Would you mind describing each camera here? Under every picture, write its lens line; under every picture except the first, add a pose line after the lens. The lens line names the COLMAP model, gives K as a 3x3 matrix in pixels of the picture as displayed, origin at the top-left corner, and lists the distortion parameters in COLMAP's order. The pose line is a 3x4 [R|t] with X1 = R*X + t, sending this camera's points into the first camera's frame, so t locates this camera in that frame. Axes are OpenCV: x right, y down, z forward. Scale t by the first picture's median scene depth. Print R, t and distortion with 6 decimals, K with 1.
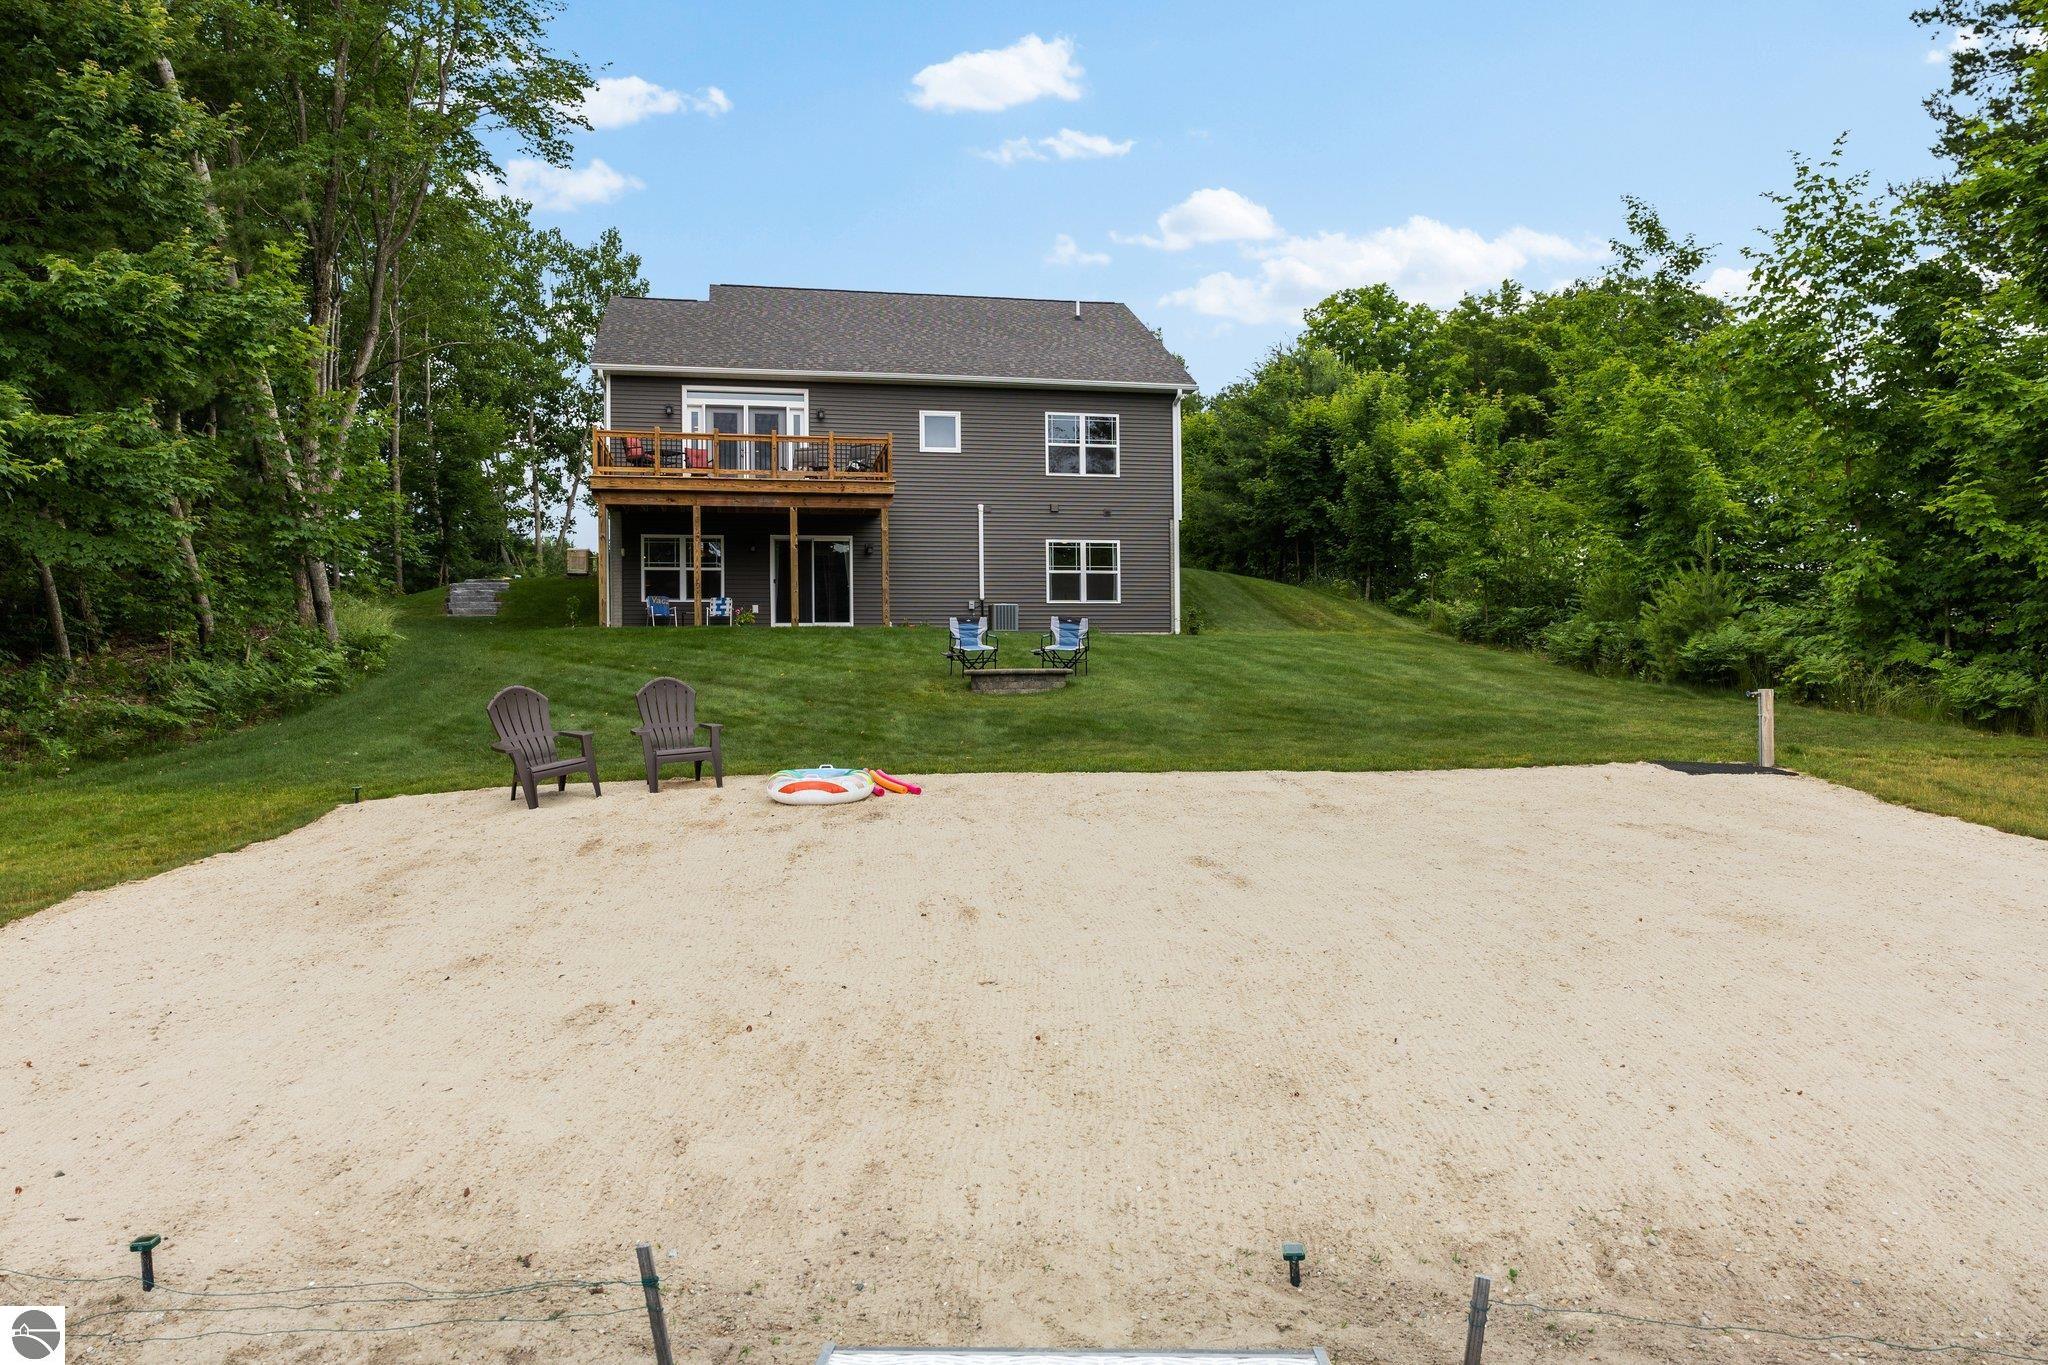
lens RADIAL K [[1359.4, 0, 1012.3], [0, 1359.4, 678.7], [0, 0, 1]] dist [-0.004278, 0.005454]
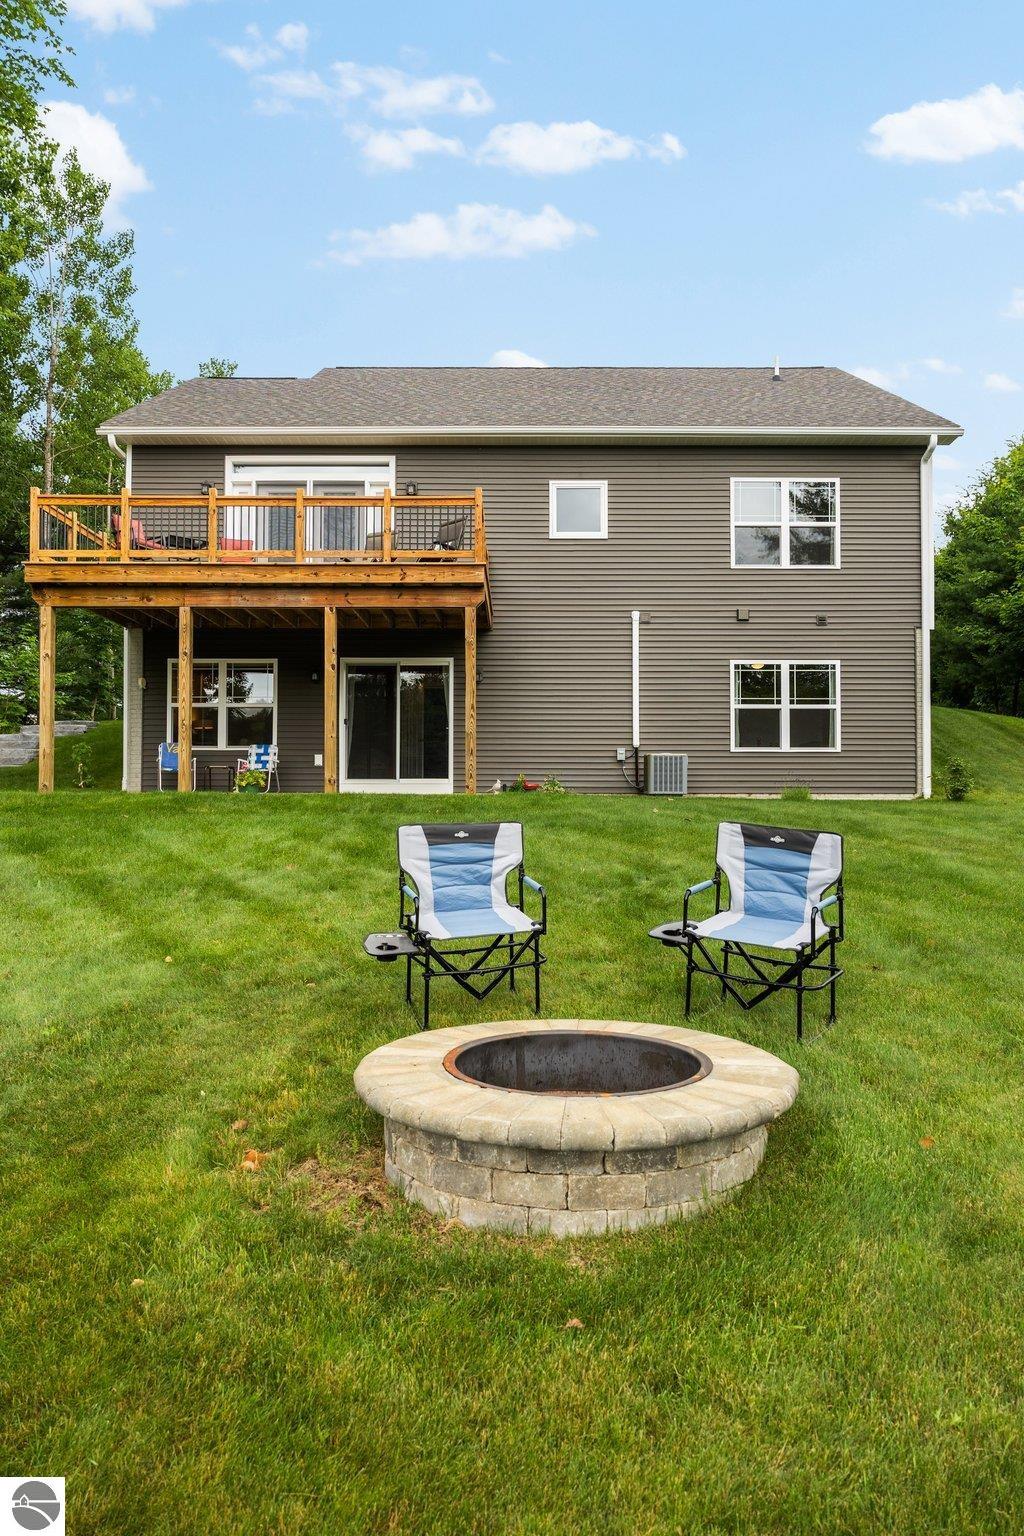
lens RADIAL K [[1019.5, 0, 508.2], [0, 1019.5, 790.9], [0, 0, 1]] dist [-0.004278, 0.005454]
pose [[0.980291, 0.009593, -0.197326, 0.016806], [-0.010519, 0.999938, -0.003643, -0.032249], [0.197279, 0.005647, 0.980331, 0.464192]]
